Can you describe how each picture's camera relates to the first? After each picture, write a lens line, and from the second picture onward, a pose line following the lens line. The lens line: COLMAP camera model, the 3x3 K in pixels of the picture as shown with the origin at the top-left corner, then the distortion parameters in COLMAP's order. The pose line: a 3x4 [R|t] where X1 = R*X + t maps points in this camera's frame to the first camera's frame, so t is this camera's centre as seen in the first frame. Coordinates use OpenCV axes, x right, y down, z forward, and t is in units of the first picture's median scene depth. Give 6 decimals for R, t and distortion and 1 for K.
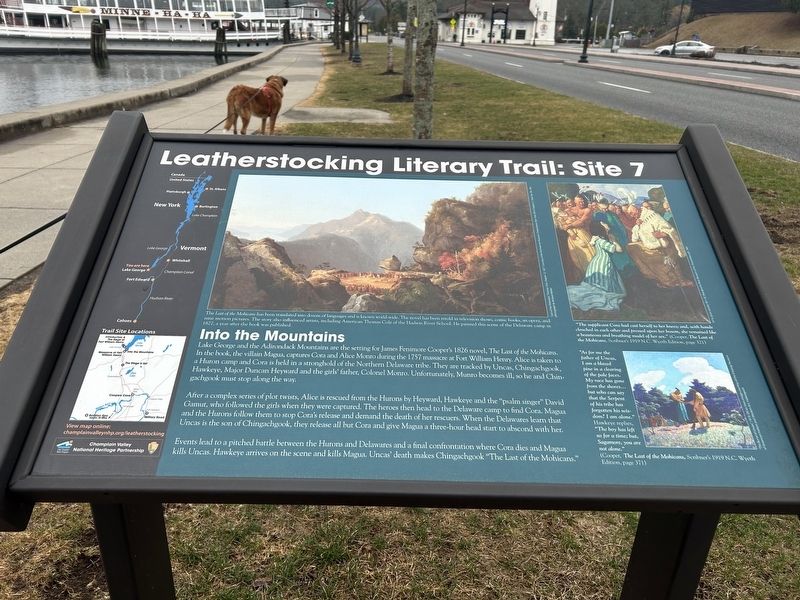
lens RADIAL K [[603.5, 0, 395.6], [0, 603.5, 305.4], [0, 0, 1]] dist [0.035253, -0.043859]
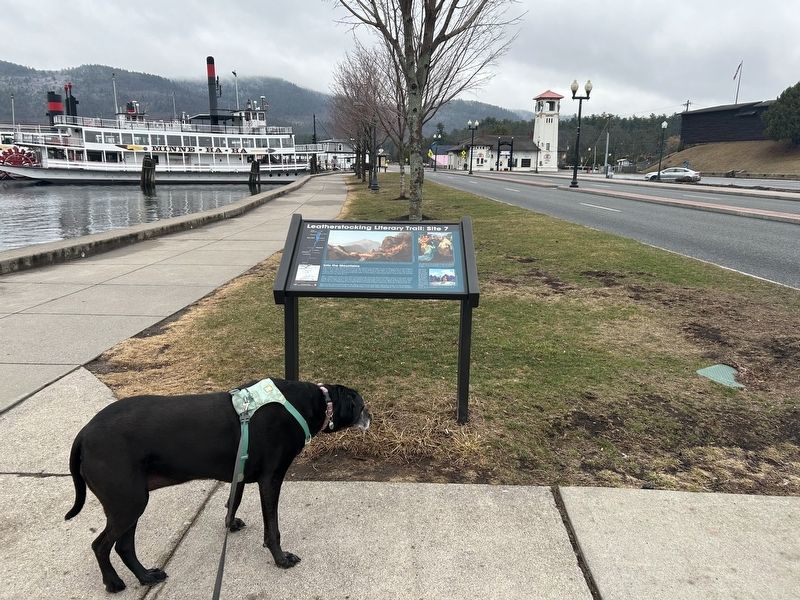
lens RADIAL K [[603.5, 0, 403.7], [0, 603.5, 297.2], [0, 0, 1]] dist [0.035253, -0.043859]
pose [[0.999834, -0.006664, -0.016982, 0.218129], [0.003124, 0.979683, -0.200527, 0.841468], [0.017974, 0.200441, 0.979541, -2.274571]]
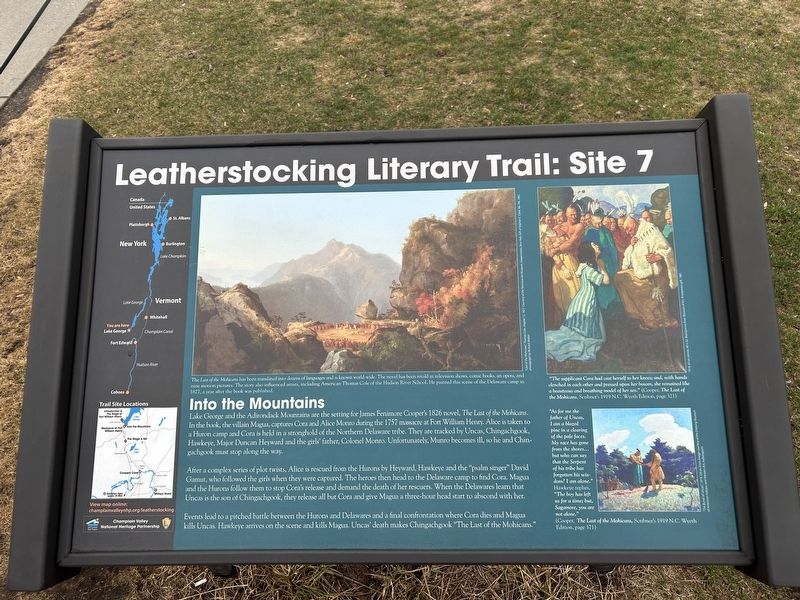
lens RADIAL K [[603.5, 0, 397.5], [0, 603.5, 300.9], [0, 0, 1]] dist [0.035253, -0.043859]
pose [[0.997632, -0.031286, -0.061245, 0.090064], [0.054651, 0.901249, 0.429842, -0.442748], [0.041749, -0.432171, 0.900825, 0.106942]]
